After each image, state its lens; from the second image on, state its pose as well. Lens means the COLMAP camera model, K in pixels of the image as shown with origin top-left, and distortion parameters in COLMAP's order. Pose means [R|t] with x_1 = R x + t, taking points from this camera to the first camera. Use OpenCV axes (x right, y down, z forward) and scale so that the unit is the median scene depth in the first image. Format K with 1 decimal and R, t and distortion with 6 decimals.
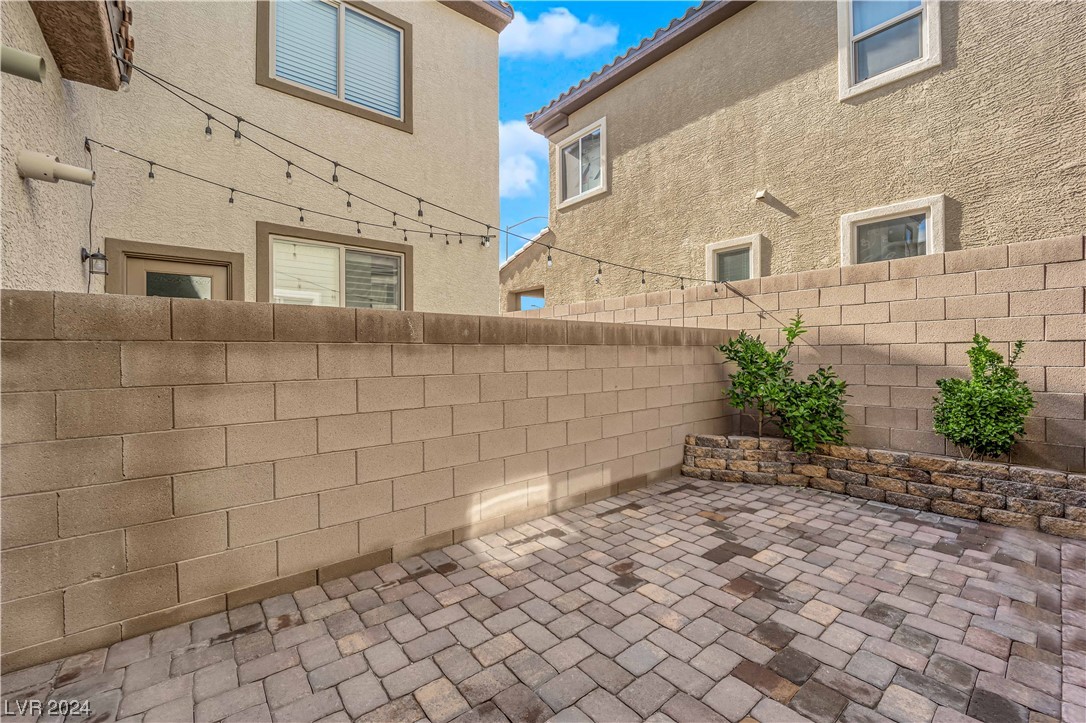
lens RADIAL K [[434.9, 0, 541.1], [0, 434.9, 357.1], [0, 0, 1]] dist [-0.006440, -0.006336]
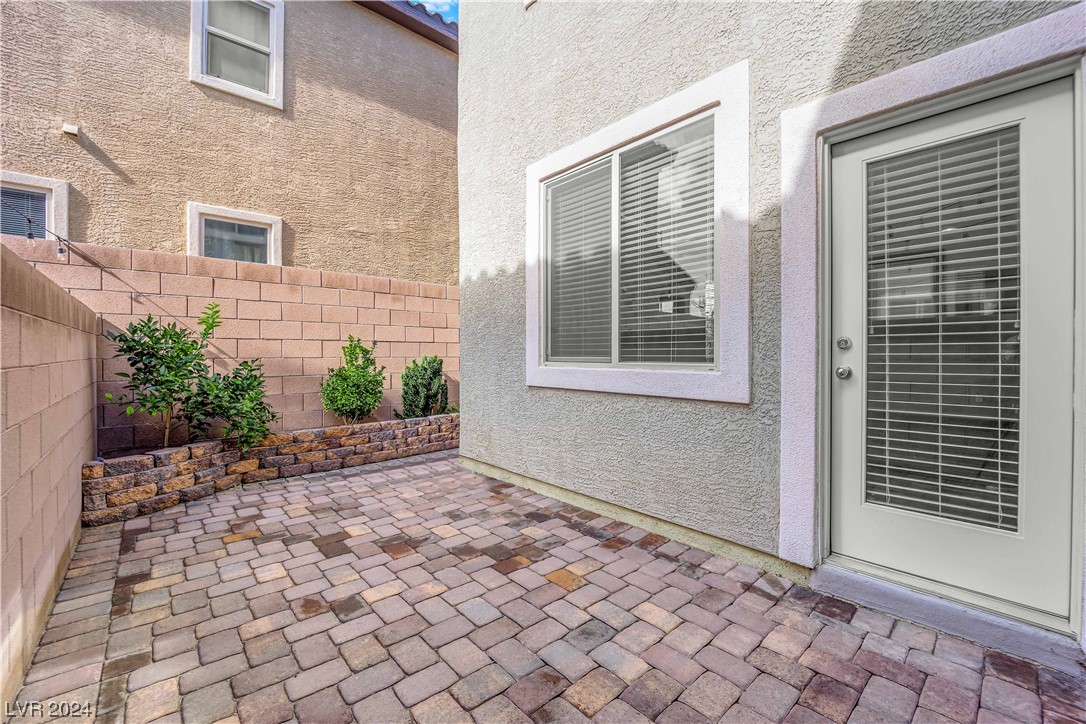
lens RADIAL K [[434.9, 0, 541.1], [0, 434.9, 357.6], [0, 0, 1]] dist [-0.006440, -0.006336]
pose [[-0.028638, -0.001416, 0.999589, -0.481411], [0.002811, 0.999995, 0.001498, 0.023641], [-0.999586, 0.002852, -0.028633, 0.474821]]
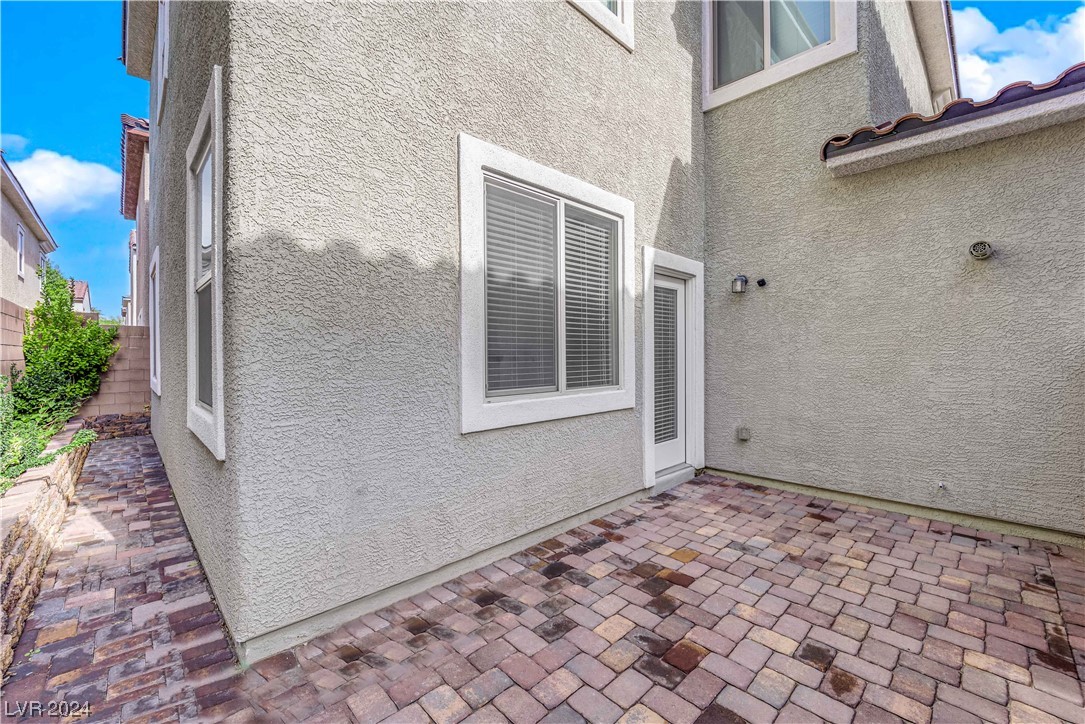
lens RADIAL K [[465.9, 0, 518.6], [0, 465.9, 347.0], [0, 0, 1]] dist [-0.002722, -0.000579]
pose [[-0.998190, 0.007333, -0.059685, 0.611609], [0.007319, 0.999973, 0.000449, -0.065919], [0.059687, 0.000011, -0.998217, 1.377207]]
